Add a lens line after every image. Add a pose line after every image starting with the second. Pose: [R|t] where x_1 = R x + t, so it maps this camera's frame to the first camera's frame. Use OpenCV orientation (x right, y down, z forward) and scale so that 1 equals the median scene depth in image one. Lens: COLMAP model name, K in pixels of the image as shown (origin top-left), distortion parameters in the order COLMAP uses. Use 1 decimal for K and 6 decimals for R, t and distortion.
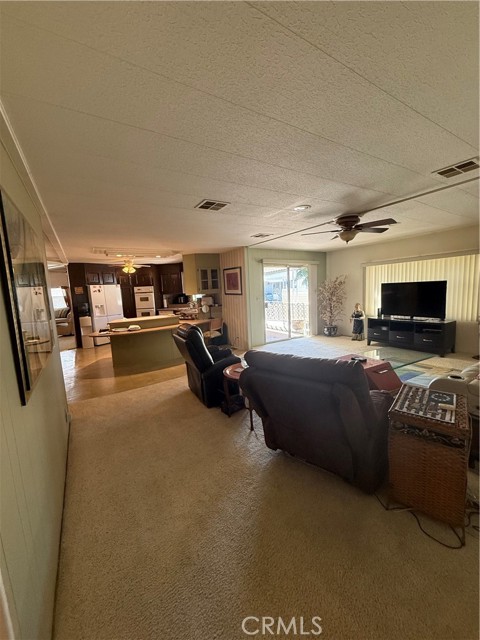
lens RADIAL K [[252.9, 0, 238.0], [0, 252.9, 320.8], [0, 0, 1]] dist [-0.003953, -0.000128]
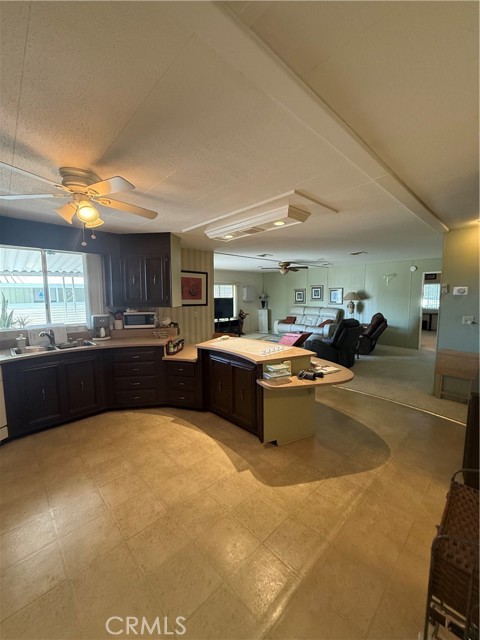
lens RADIAL K [[252.9, 0, 239.0], [0, 252.9, 318.9], [0, 0, 1]] dist [-0.003953, -0.000128]
pose [[-0.197547, -0.043016, 0.979349, -0.767441], [0.145658, 0.986659, 0.072718, -0.095535], [-0.969412, 0.157016, -0.188646, 0.974230]]
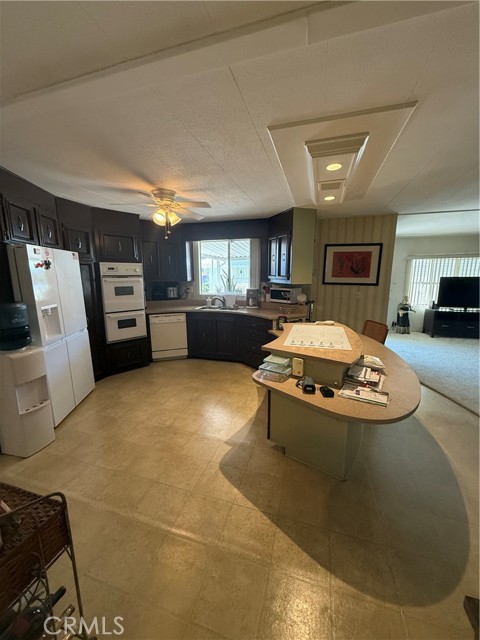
lens RADIAL K [[252.9, 0, 240.6], [0, 252.9, 318.7], [0, 0, 1]] dist [-0.003953, -0.000128]
pose [[0.753941, -0.067359, 0.653480, -0.650190], [0.052450, 0.997726, 0.042330, -0.056808], [-0.654845, 0.002361, 0.755759, 0.667999]]
